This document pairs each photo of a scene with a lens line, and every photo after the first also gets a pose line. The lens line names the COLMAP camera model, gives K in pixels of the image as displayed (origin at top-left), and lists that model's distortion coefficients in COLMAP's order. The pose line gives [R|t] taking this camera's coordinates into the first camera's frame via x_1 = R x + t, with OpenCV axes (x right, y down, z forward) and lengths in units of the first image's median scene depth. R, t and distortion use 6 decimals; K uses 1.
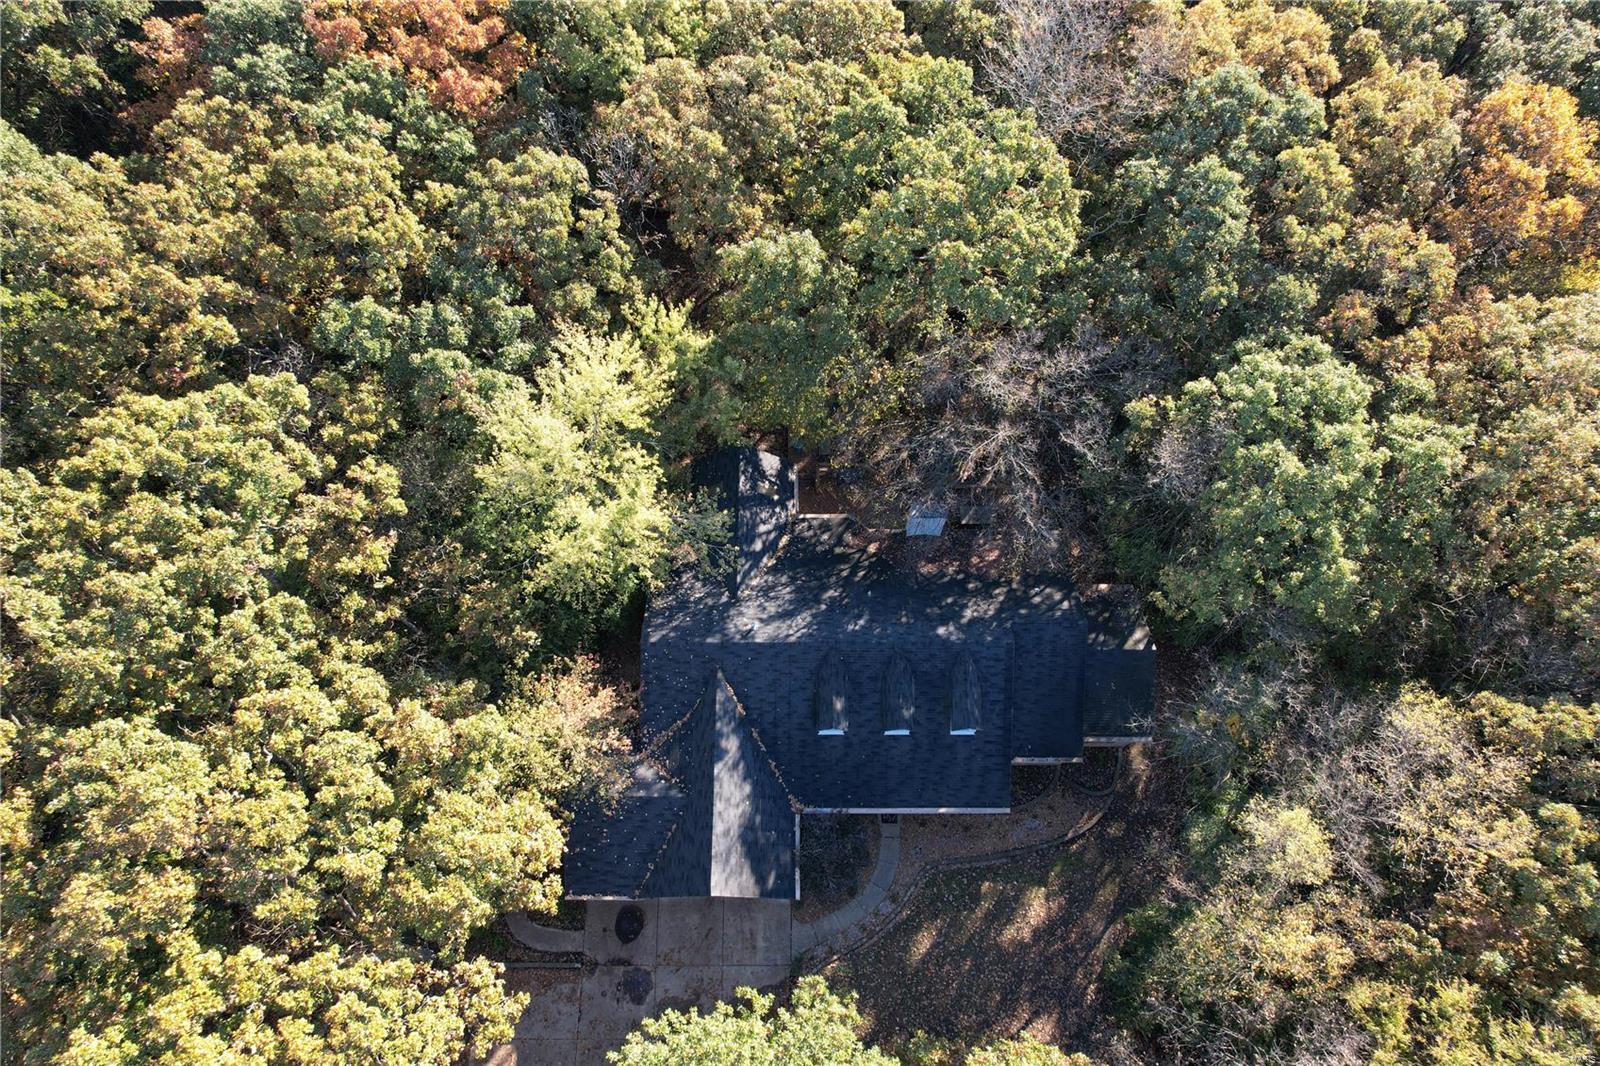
lens RADIAL K [[1030.9, 0, 799.1], [0, 1030.9, 543.2], [0, 0, 1]] dist [-0.071362, 0.057399]
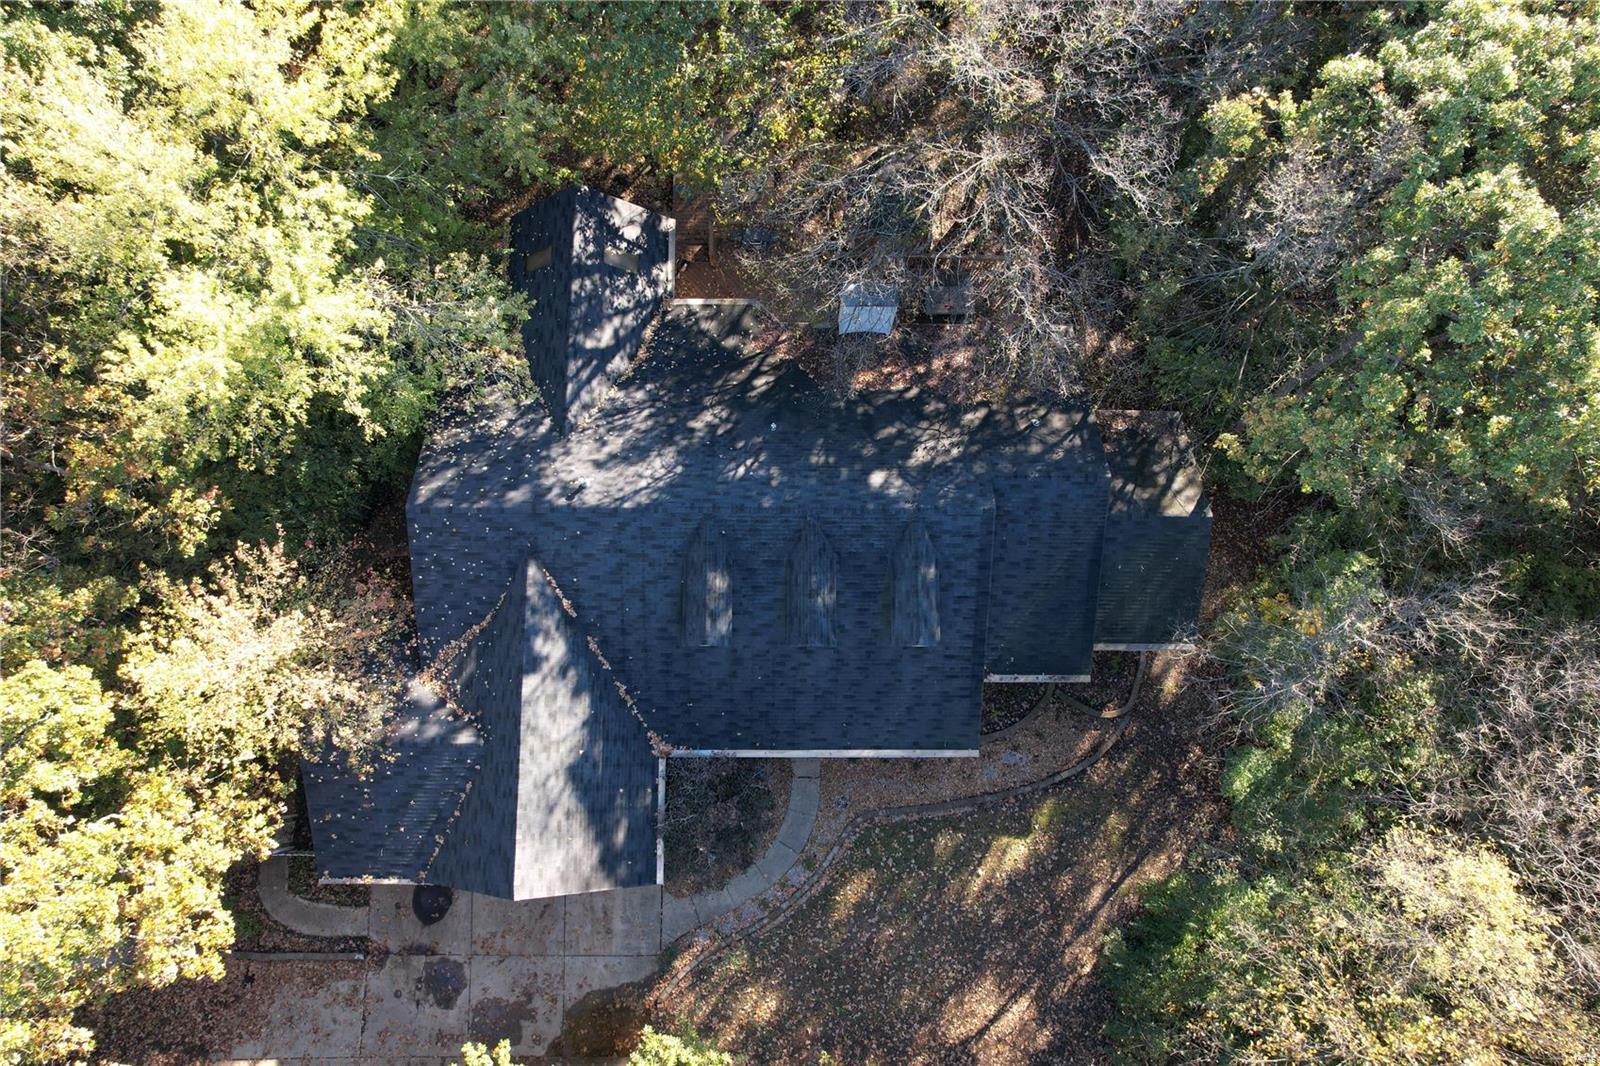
lens RADIAL K [[1030.9, 0, 799.1], [0, 1030.9, 543.2], [0, 0, 1]] dist [-0.071362, 0.057399]
pose [[0.999920, 0.000686, 0.012617, 0.086085], [-0.003385, 0.976564, 0.215201, -0.019493], [-0.012173, -0.215227, 0.976488, 0.404748]]
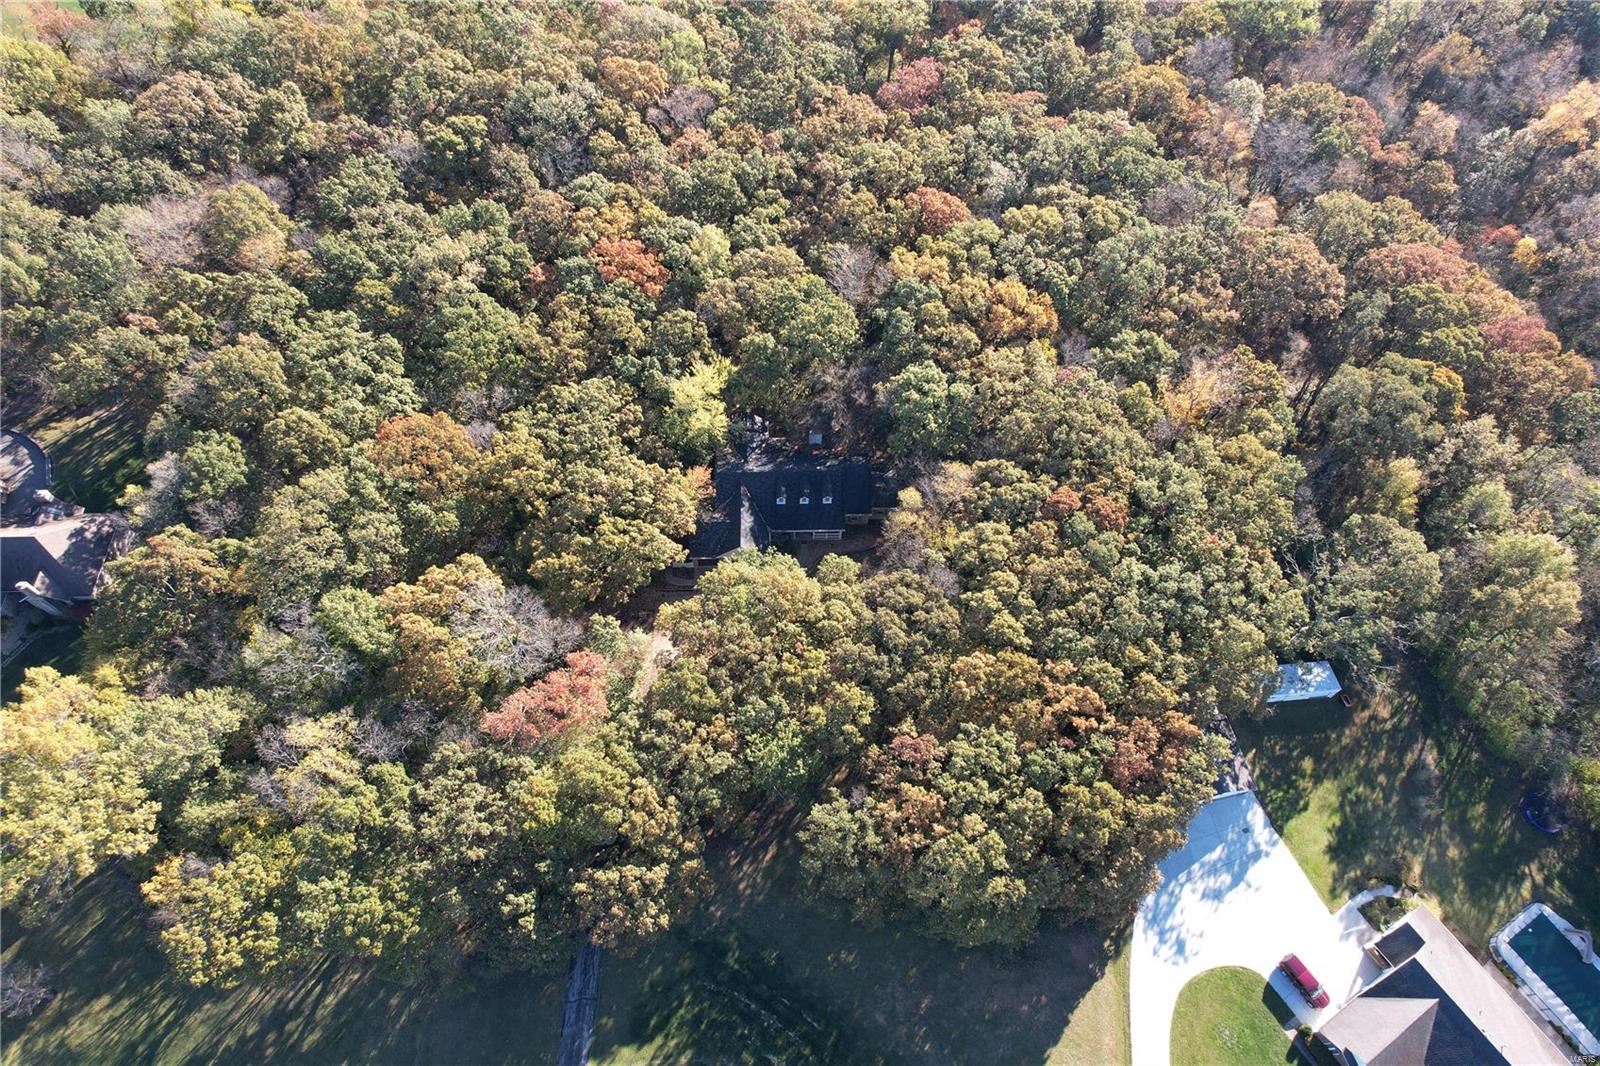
lens RADIAL K [[1030.9, 0, 799.1], [0, 1030.9, 543.2], [0, 0, 1]] dist [-0.071362, 0.057399]
pose [[0.999727, -0.019470, 0.012930, 0.045244], [0.021038, 0.990622, -0.135001, 0.736366], [-0.010180, 0.135237, 0.990761, -1.968372]]
